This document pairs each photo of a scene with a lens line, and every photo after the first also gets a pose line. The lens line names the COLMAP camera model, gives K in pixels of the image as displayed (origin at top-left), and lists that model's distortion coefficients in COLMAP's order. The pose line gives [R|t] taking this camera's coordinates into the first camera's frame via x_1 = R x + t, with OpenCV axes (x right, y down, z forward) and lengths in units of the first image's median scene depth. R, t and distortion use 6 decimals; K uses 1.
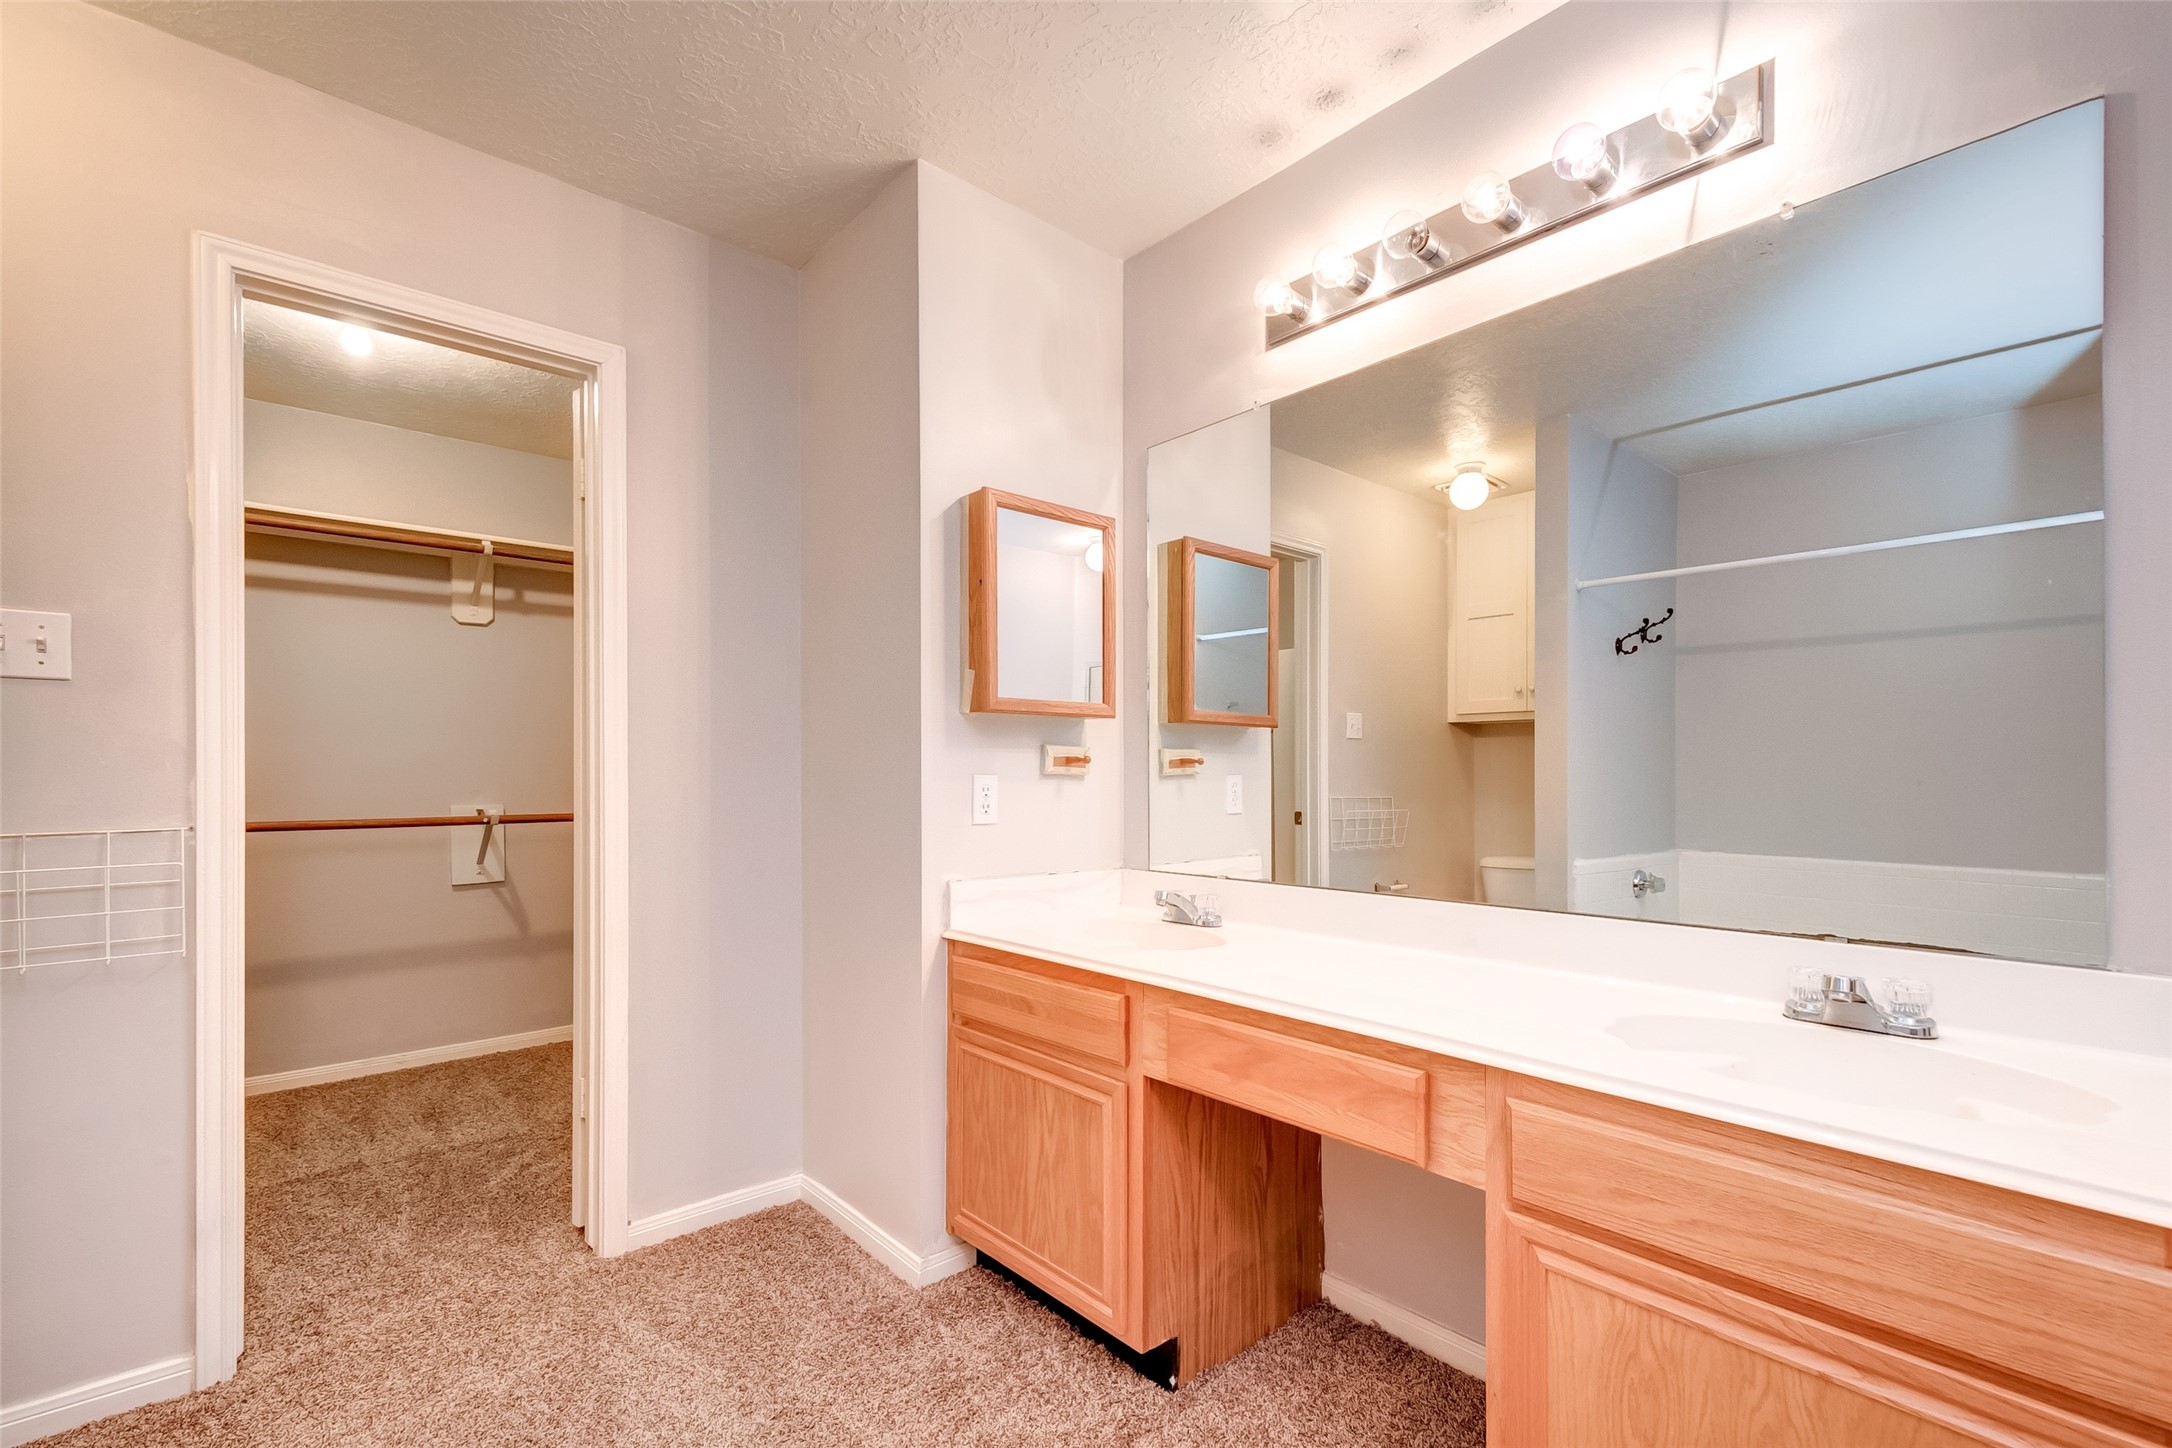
lens RADIAL K [[942.2, 0, 1100.9], [0, 942.2, 775.3], [0, 0, 1]] dist [0.014742, -0.000774]
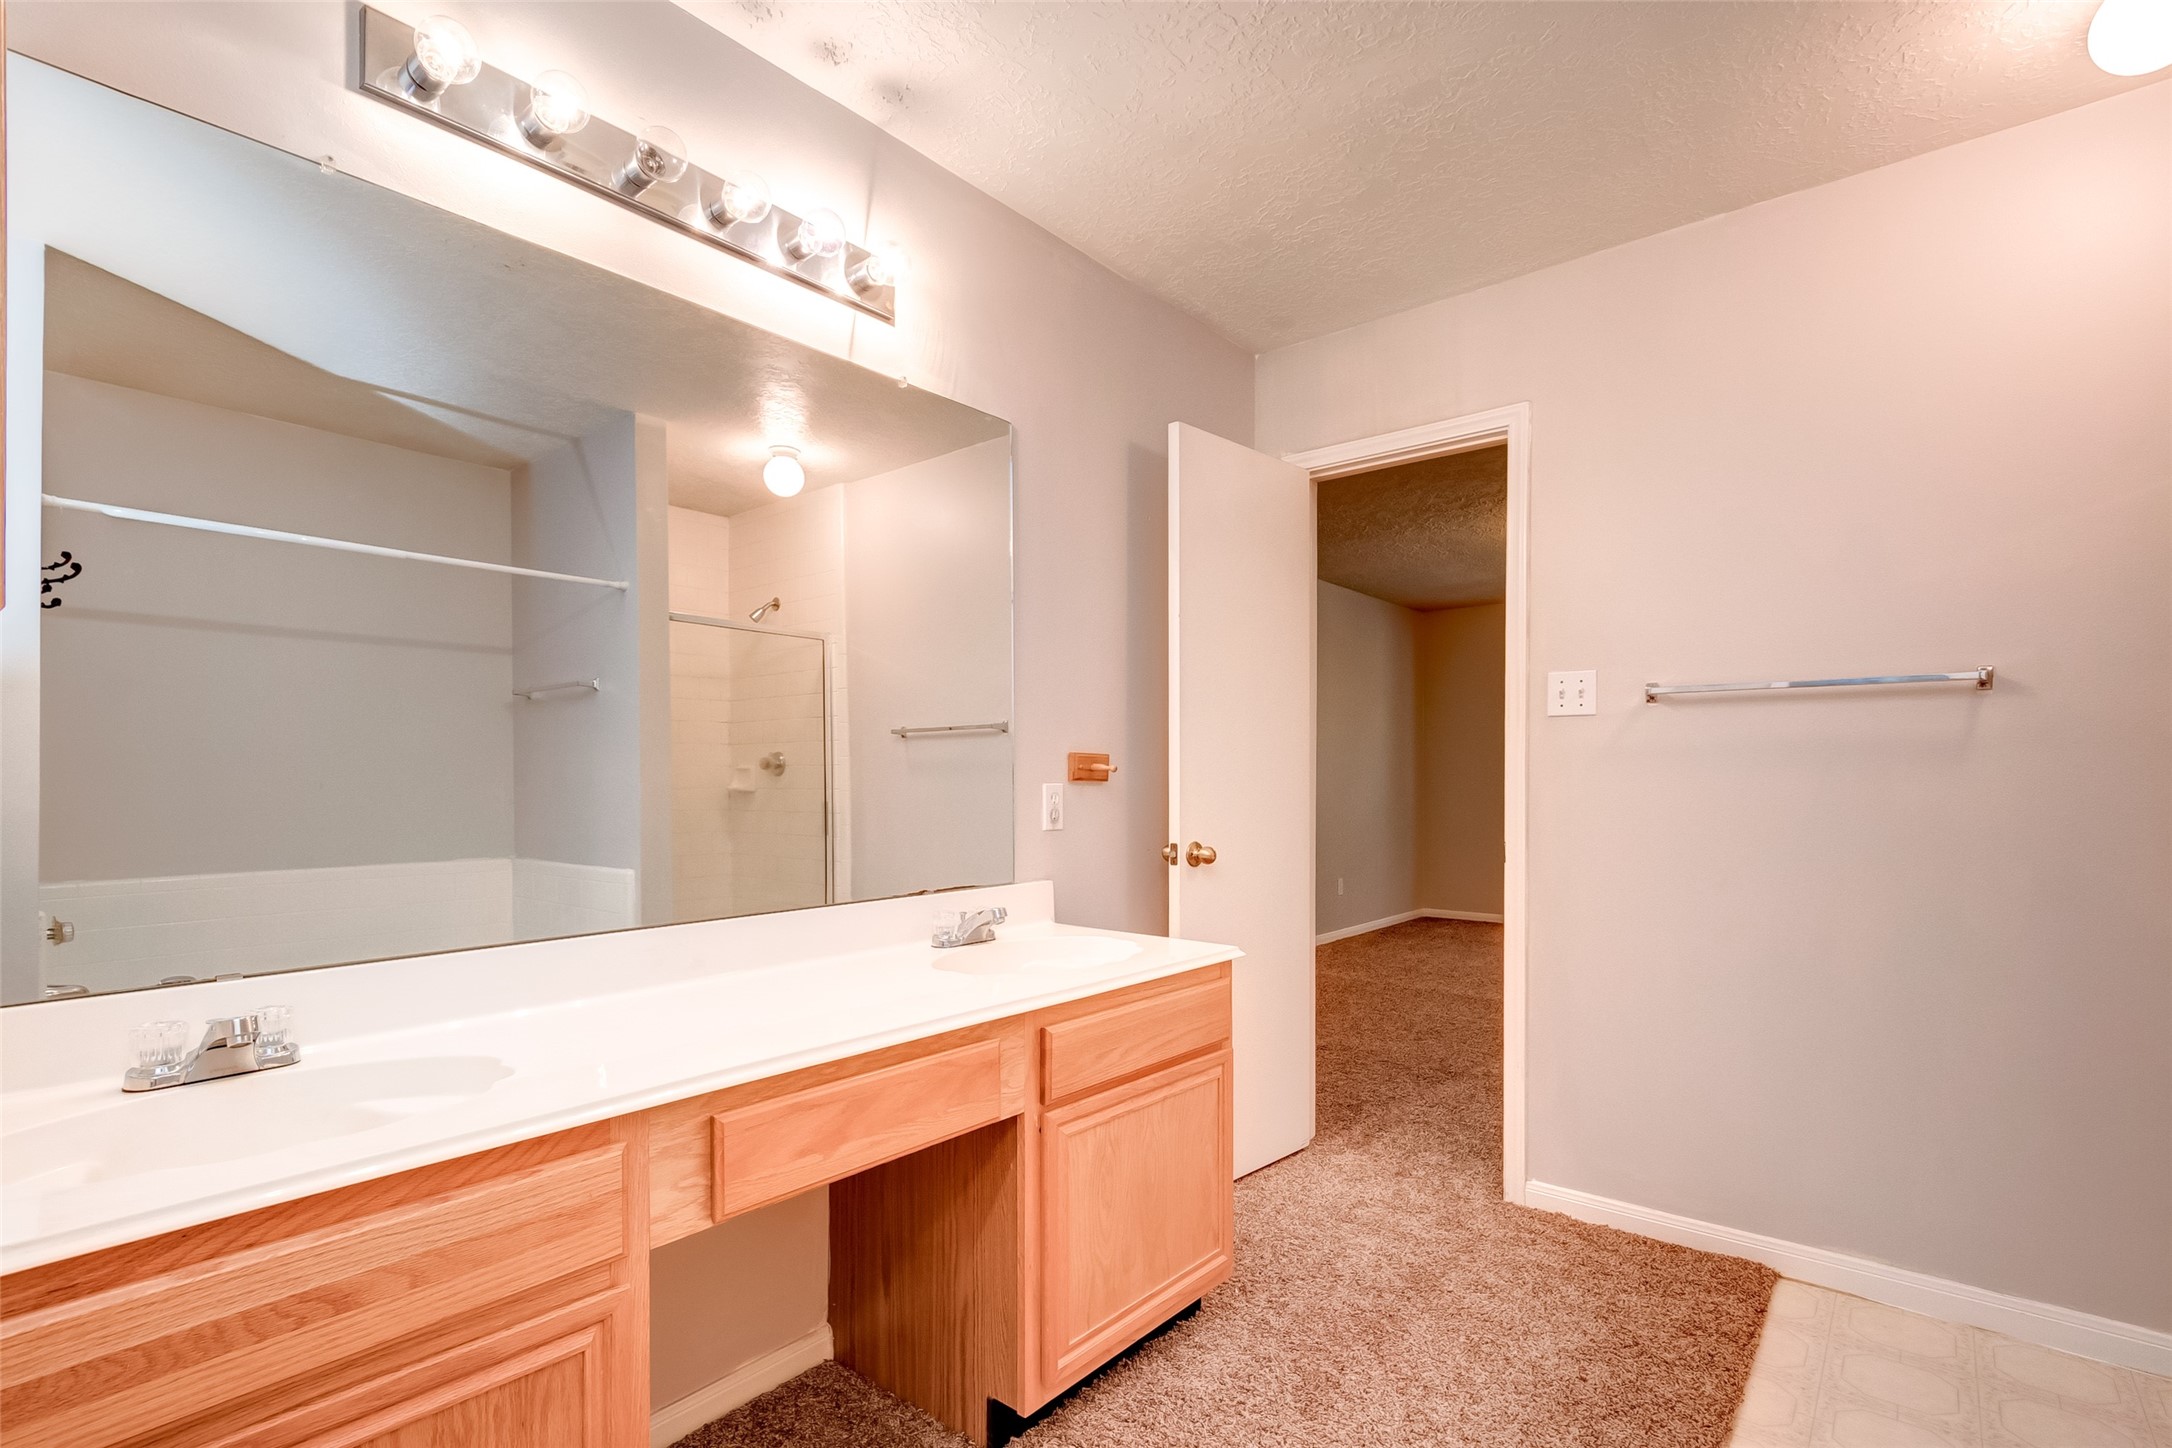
lens RADIAL K [[1050.7, 0, 1120.6], [0, 1050.7, 778.0], [0, 0, 1]] dist [0.029457, -0.000376]
pose [[-0.163457, 0.002701, 0.986547, -0.839069], [0.007855, 0.999968, -0.001436, -0.005576], [-0.986519, 0.007515, -0.163473, 0.912433]]
